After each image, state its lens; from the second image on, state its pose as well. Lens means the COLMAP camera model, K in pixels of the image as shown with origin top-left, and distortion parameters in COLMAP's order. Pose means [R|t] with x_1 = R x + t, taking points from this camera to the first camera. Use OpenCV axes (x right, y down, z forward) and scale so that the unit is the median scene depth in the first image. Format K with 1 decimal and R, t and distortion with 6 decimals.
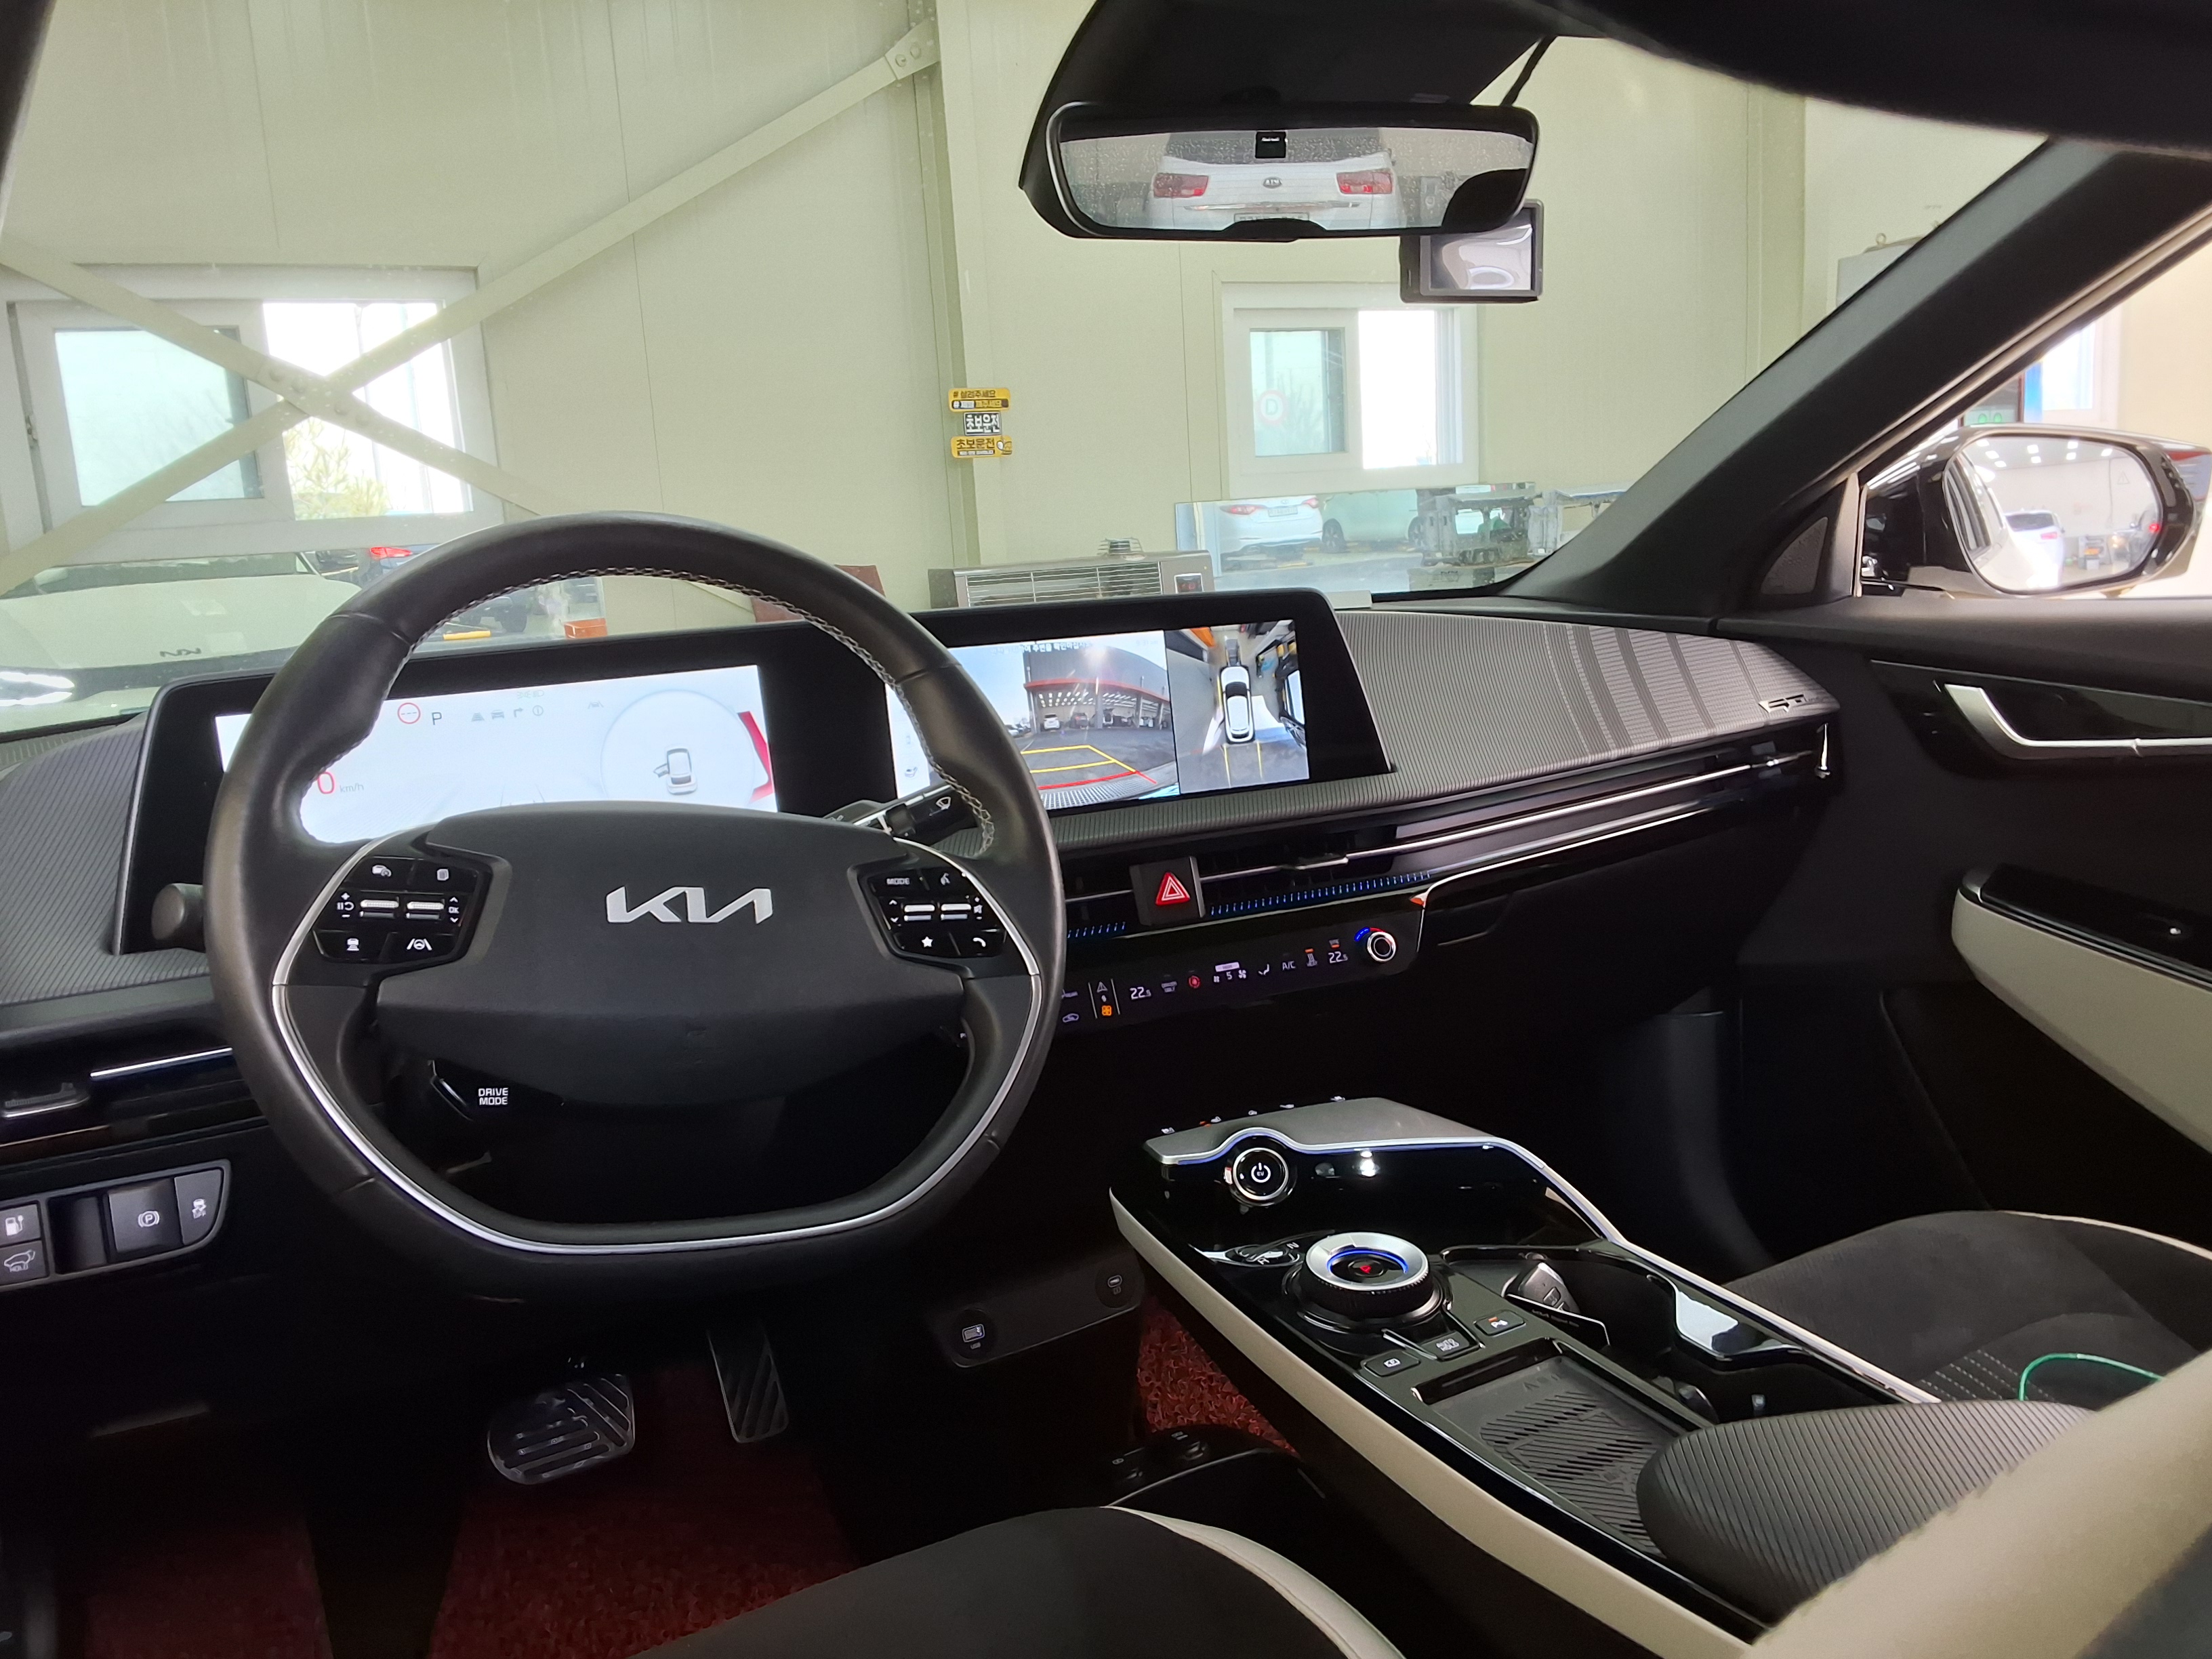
lens RADIAL K [[1766.7, 0, 1097.7], [0, 1766.7, 828.6], [0, 0, 1]] dist [0.108432, -0.168308]
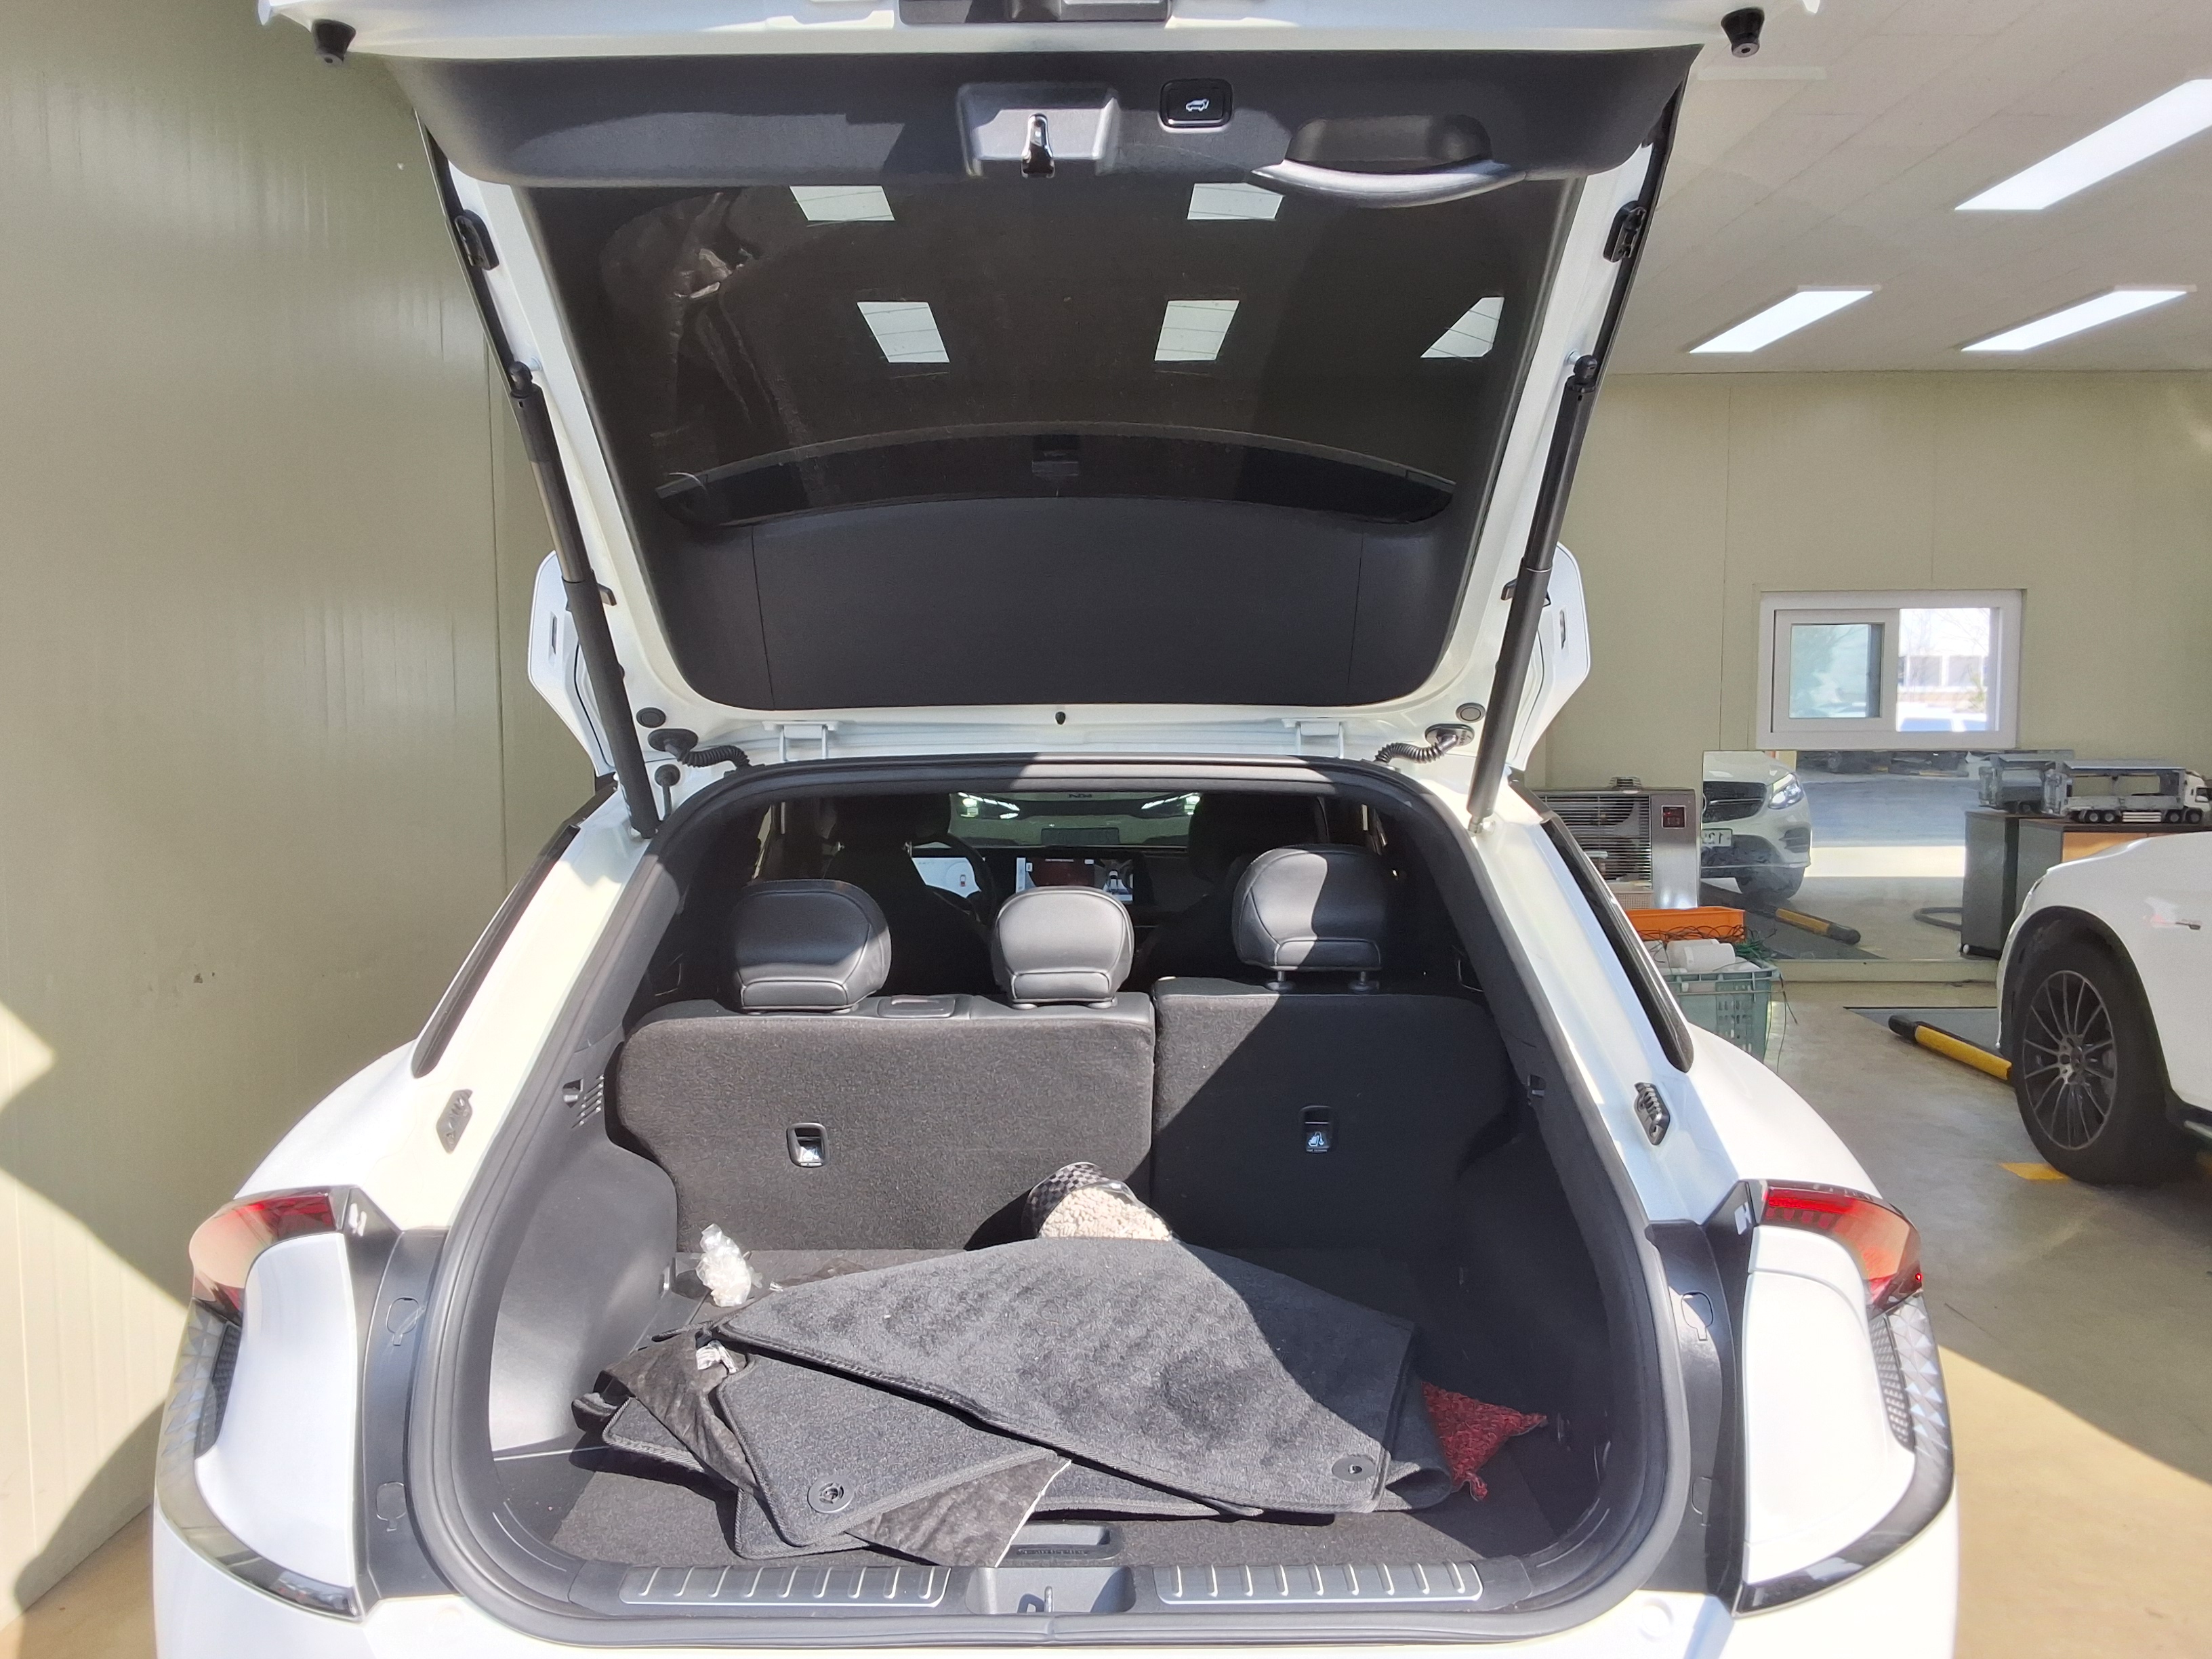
lens RADIAL K [[1766.7, 0, 1097.7], [0, 1766.7, 828.6], [0, 0, 1]] dist [0.108432, -0.168308]
pose [[0.849329, 0.096690, -0.518933, 1.947165], [-0.137222, 0.989725, -0.040178, -0.026328], [0.509717, 0.105333, 0.853870, -2.165072]]
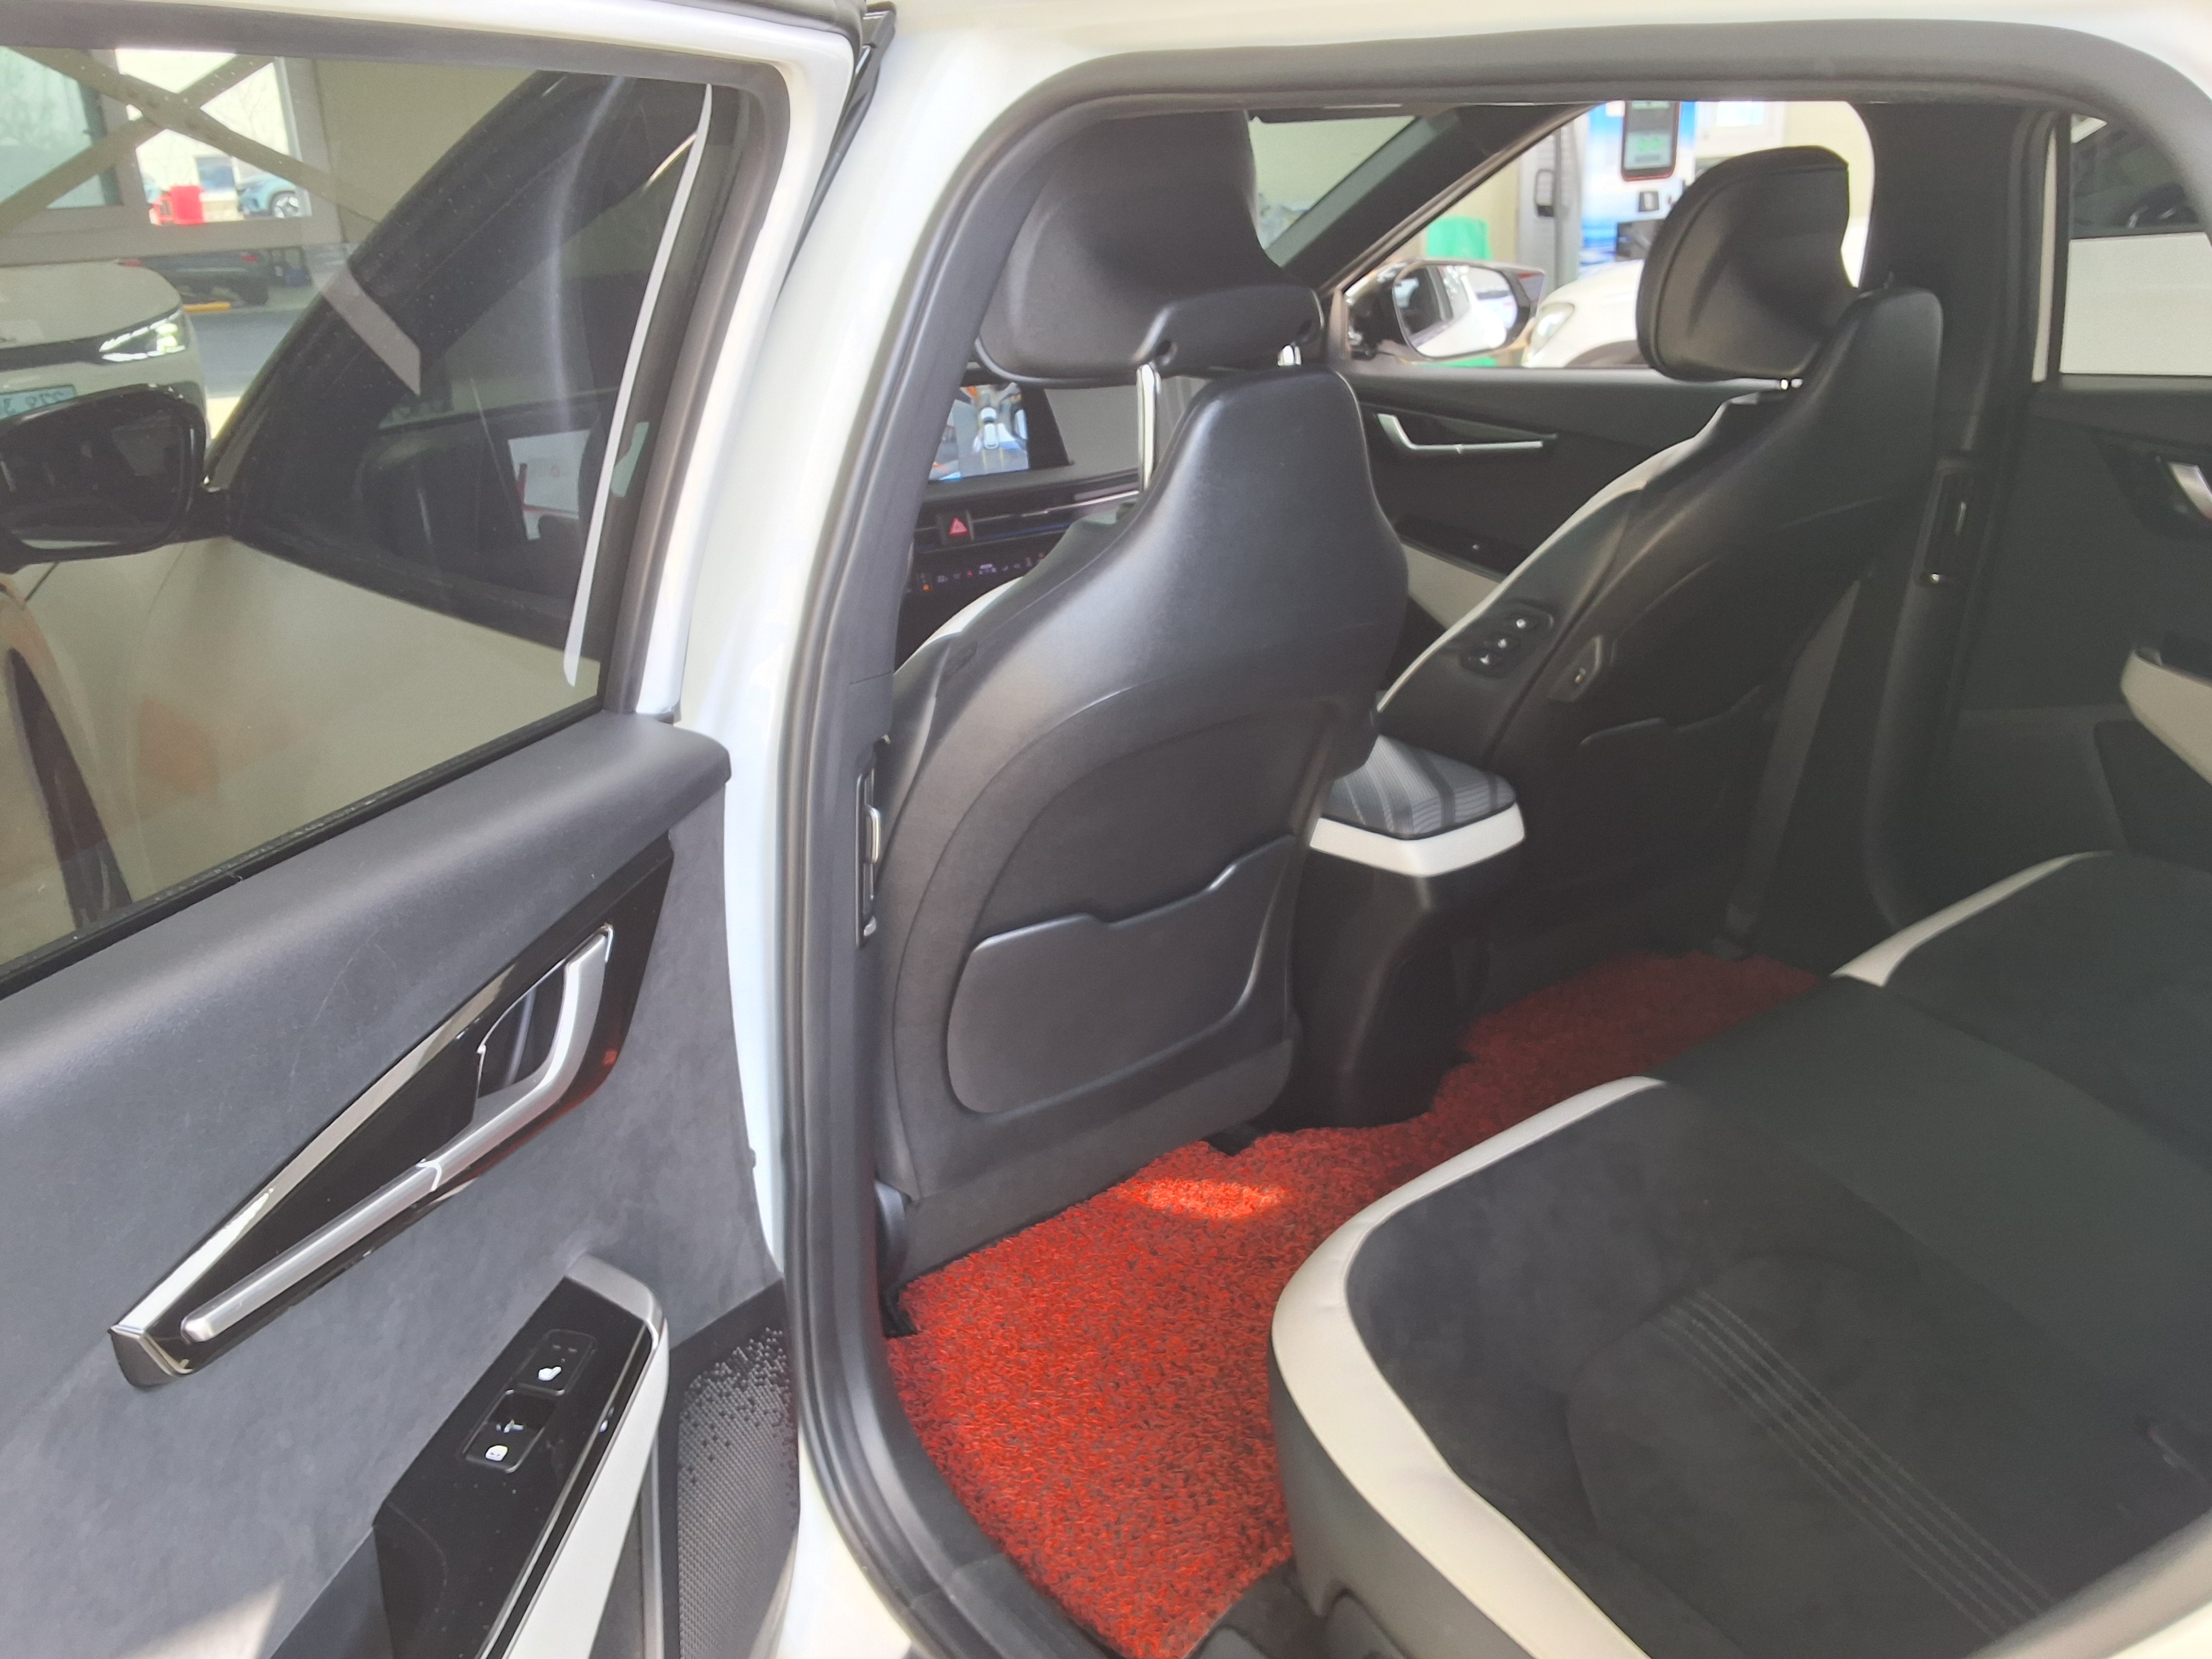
lens RADIAL K [[1793.0, 0, 1073.5], [0, 1793.0, 806.6], [0, 0, 1]] dist [0.108588, -0.135886]
pose [[0.993661, -0.022906, 0.110057, -0.054074], [0.005039, 0.987112, 0.159950, 0.021575], [-0.112303, -0.158381, 0.980971, -0.972001]]
